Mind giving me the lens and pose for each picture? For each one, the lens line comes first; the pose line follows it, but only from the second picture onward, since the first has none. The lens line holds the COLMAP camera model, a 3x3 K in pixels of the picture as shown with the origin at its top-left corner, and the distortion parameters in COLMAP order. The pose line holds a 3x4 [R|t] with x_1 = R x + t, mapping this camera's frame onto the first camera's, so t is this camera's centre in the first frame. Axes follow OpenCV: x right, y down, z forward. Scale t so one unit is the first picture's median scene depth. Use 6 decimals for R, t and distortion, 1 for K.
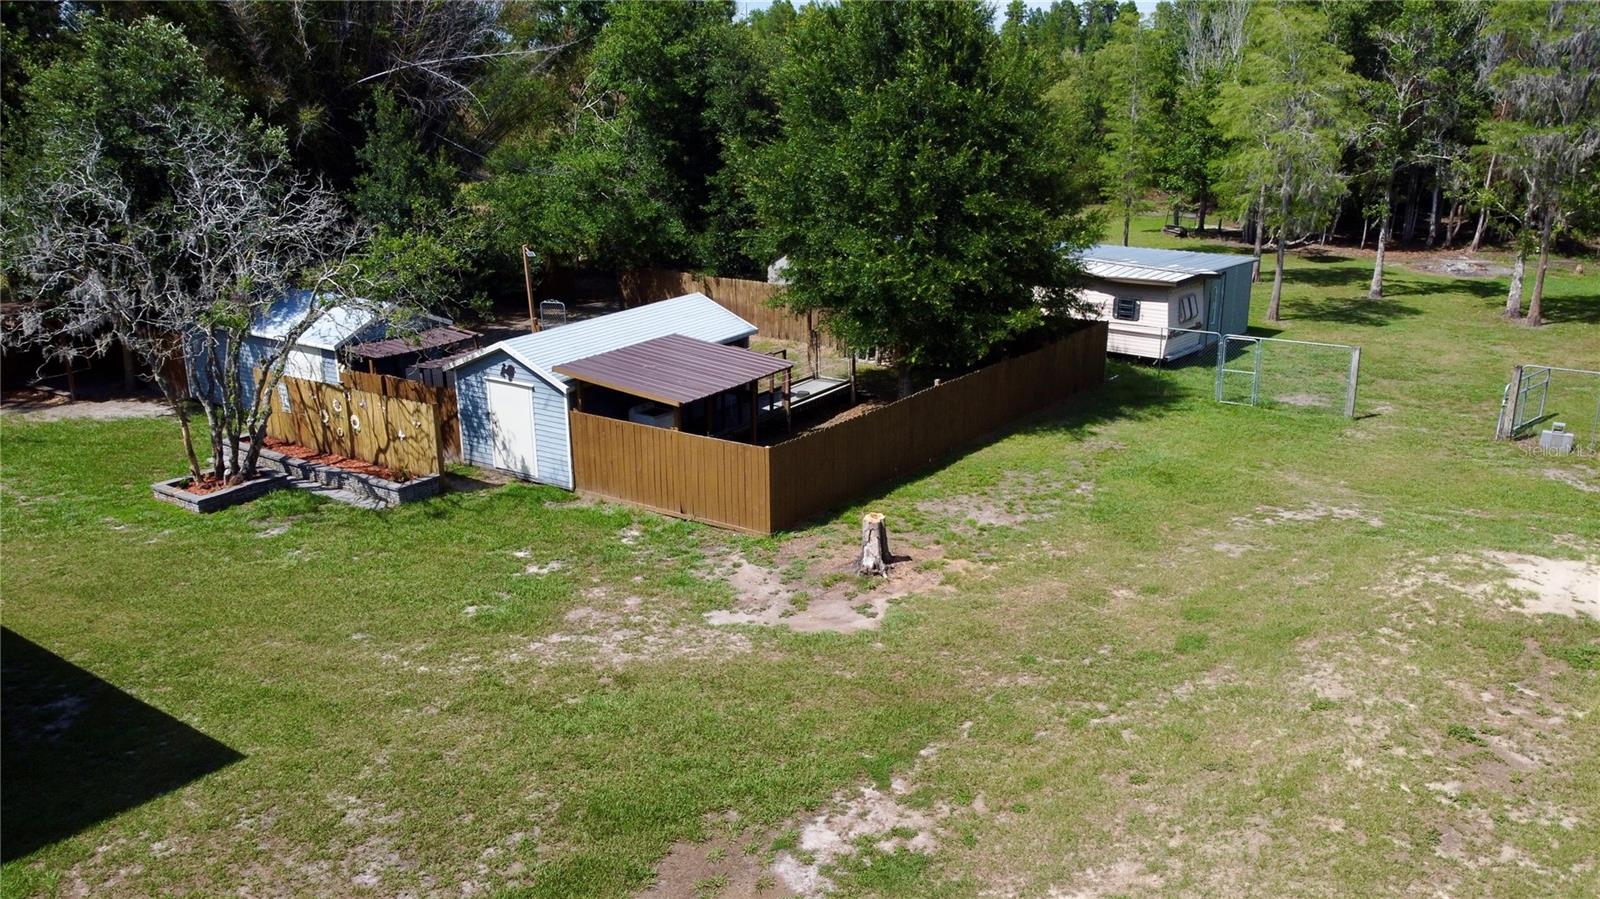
lens RADIAL K [[1221.4, 0, 800.4], [0, 1221.4, 453.6], [0, 0, 1]] dist [-0.006708, 0.003723]
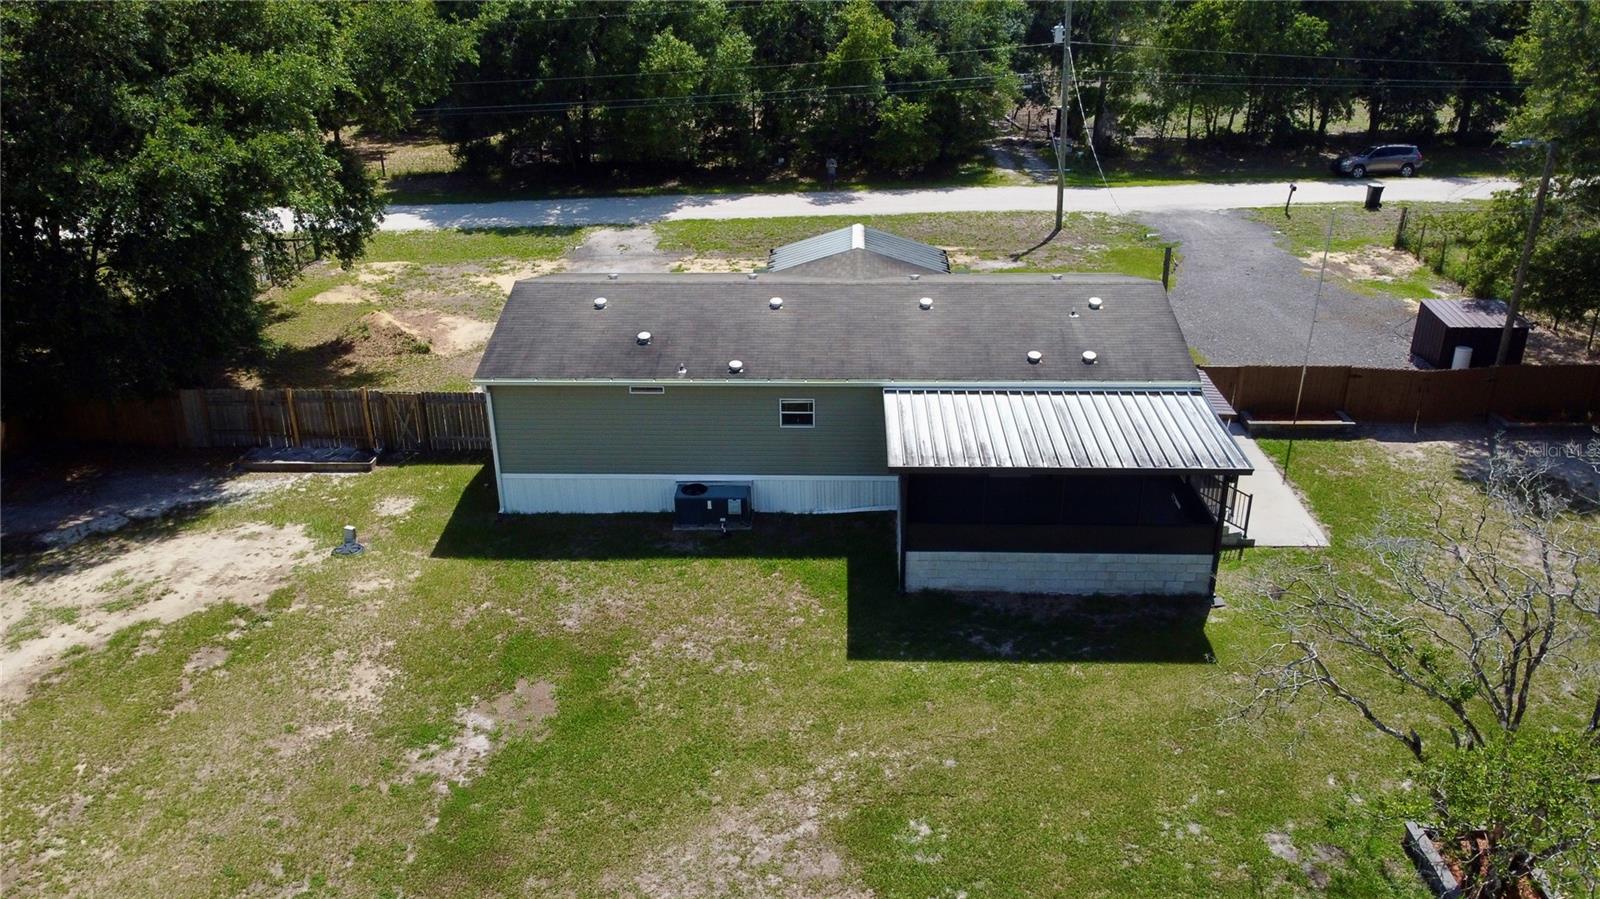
lens RADIAL K [[1213.5, 0, 806.0], [0, 1213.5, 444.5], [0, 0, 1]] dist [-0.010131, -0.005031]
pose [[-0.836779, 0.235499, -0.494309, 0.222393], [-0.147373, 0.772595, 0.617559, -0.669643], [0.527335, 0.589608, -0.611785, 1.231549]]
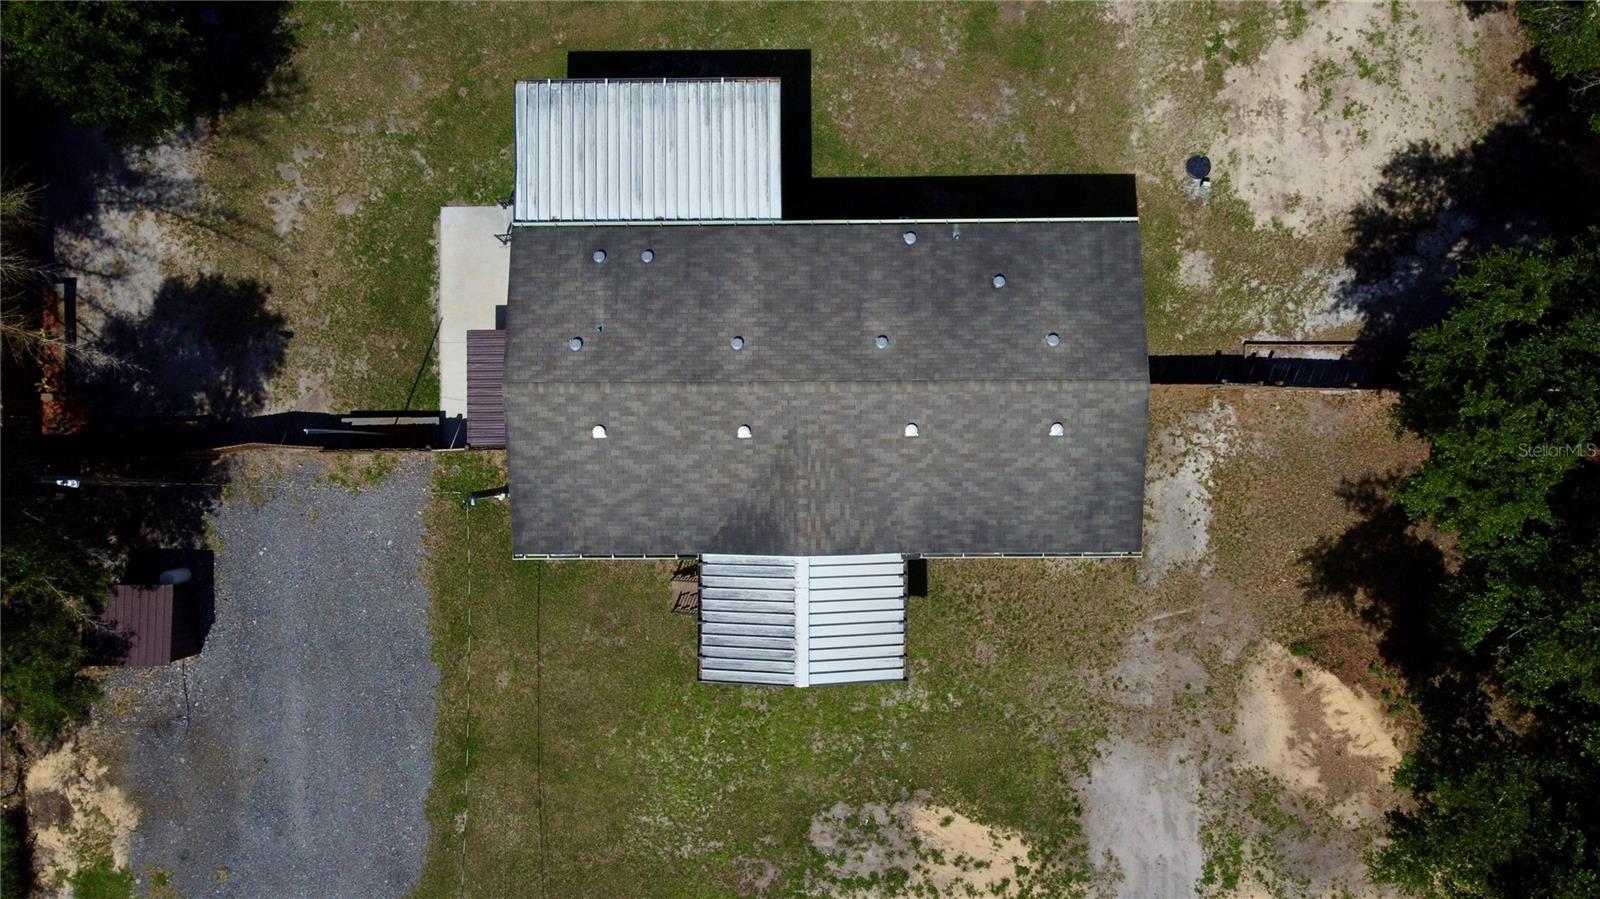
lens RADIAL K [[1221.4, 0, 800.4], [0, 1221.4, 453.6], [0, 0, 1]] dist [-0.006708, 0.003723]
pose [[0.815839, -0.578245, -0.006286, -0.644706], [0.183482, 0.248535, 0.951086, -1.310729], [-0.548398, -0.777087, 0.308862, -0.272458]]
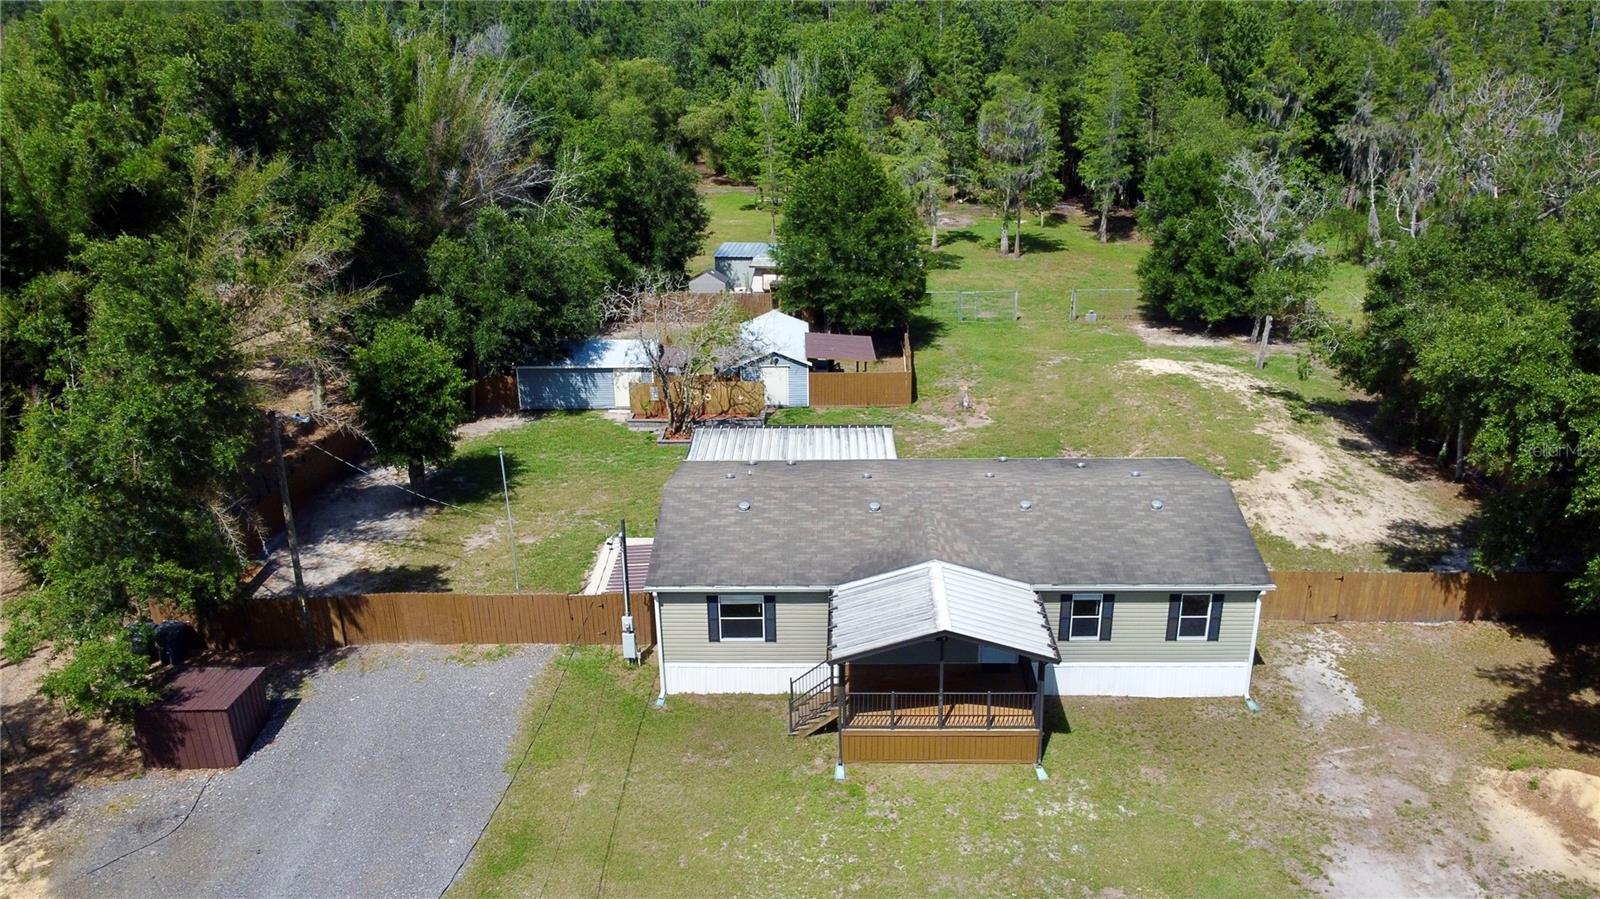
lens RADIAL K [[1221.4, 0, 800.4], [0, 1221.4, 453.6], [0, 0, 1]] dist [-0.006708, 0.003723]
pose [[0.832745, -0.213841, 0.510694, -1.611574], [0.172383, 0.976694, 0.127876, -0.209958], [-0.526137, -0.018453, 0.850199, -1.110122]]
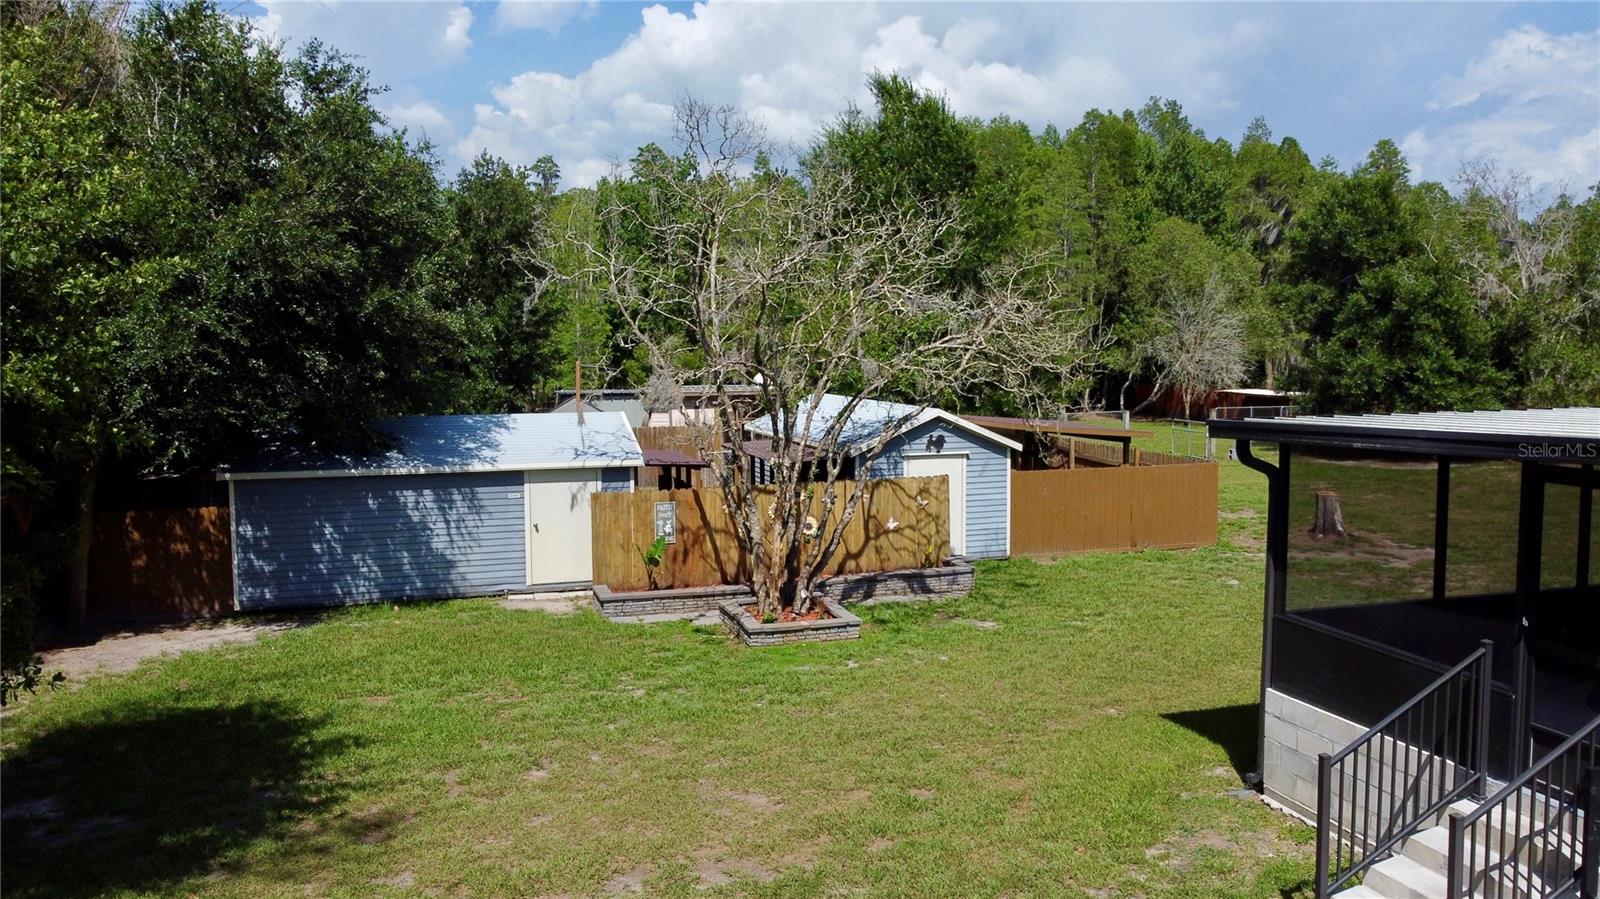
lens RADIAL K [[1221.4, 0, 800.4], [0, 1221.4, 453.6], [0, 0, 1]] dist [-0.006708, 0.003723]
pose [[0.614719, -0.074378, 0.785232, -1.174203], [0.238227, 0.966558, -0.094943, 0.003420], [-0.751910, 0.245427, 0.611880, 0.599118]]
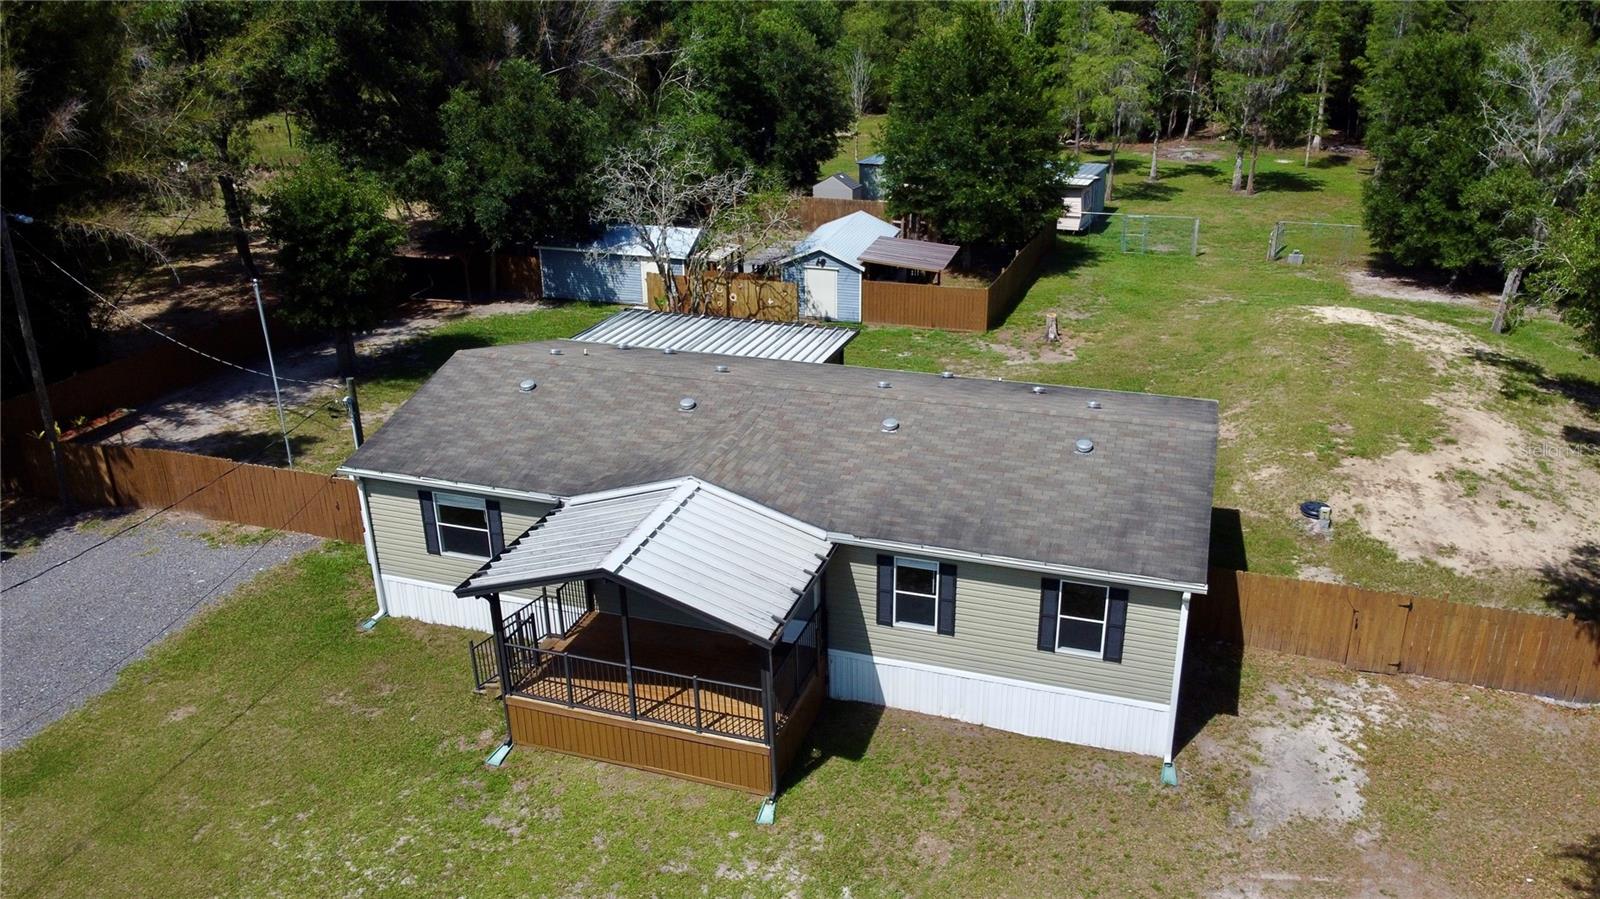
lens RADIAL K [[1221.4, 0, 800.4], [0, 1221.4, 453.6], [0, 0, 1]] dist [-0.006708, 0.003723]
pose [[0.959871, -0.115602, 0.255506, -0.898935], [0.090289, 0.989965, 0.108710, 0.018526], [-0.265509, -0.081278, 0.960676, -0.930522]]
